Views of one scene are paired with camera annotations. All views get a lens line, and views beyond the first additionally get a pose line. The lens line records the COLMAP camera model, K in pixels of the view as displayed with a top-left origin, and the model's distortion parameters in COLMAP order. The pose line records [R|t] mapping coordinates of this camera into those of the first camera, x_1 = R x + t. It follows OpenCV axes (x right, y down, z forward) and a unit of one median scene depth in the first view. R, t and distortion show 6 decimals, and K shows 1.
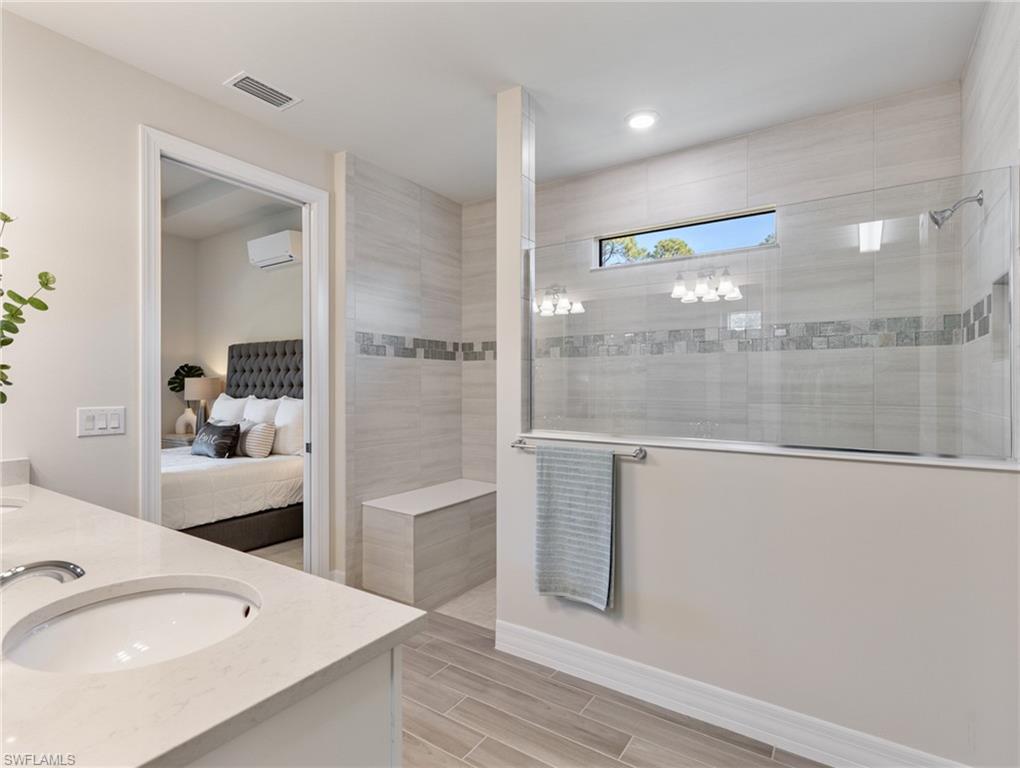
lens RADIAL K [[516.1, 0, 515.7], [0, 516.1, 385.8], [0, 0, 1]] dist [0.011578, 0.000314]
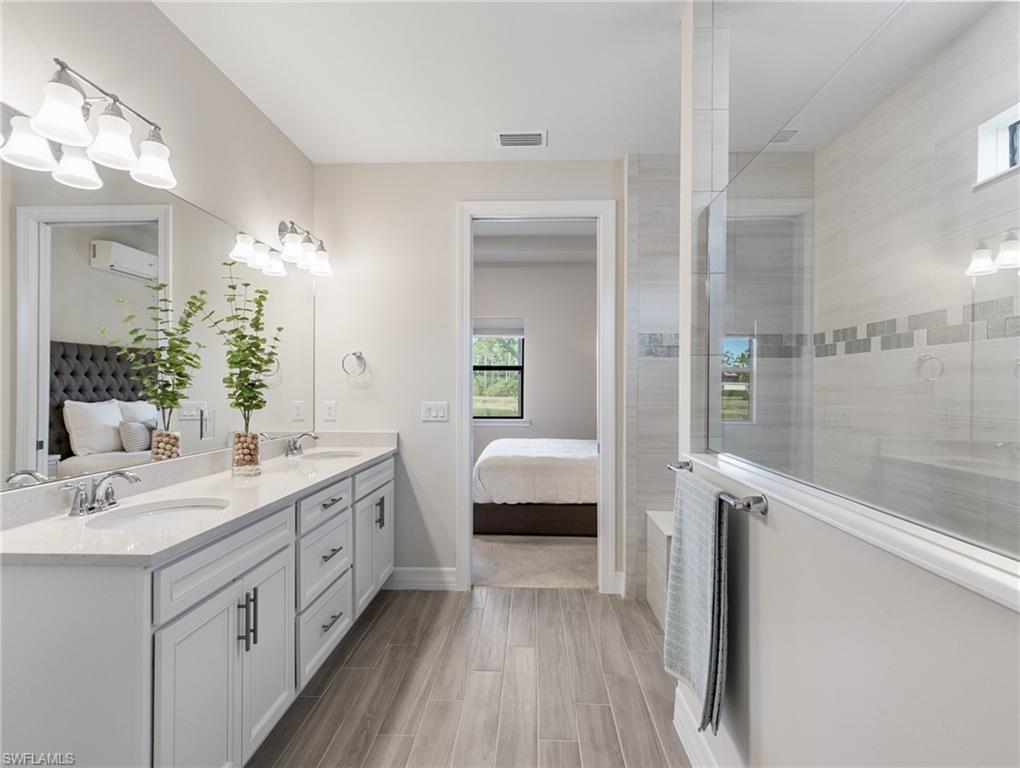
lens RADIAL K [[516.1, 0, 515.7], [0, 516.1, 385.8], [0, 0, 1]] dist [0.011578, 0.000314]
pose [[0.528458, 0.000594, -0.848959, 0.394541], [-0.007791, 0.999961, -0.004150, -0.000609], [0.848924, 0.008807, 0.528442, 0.289463]]
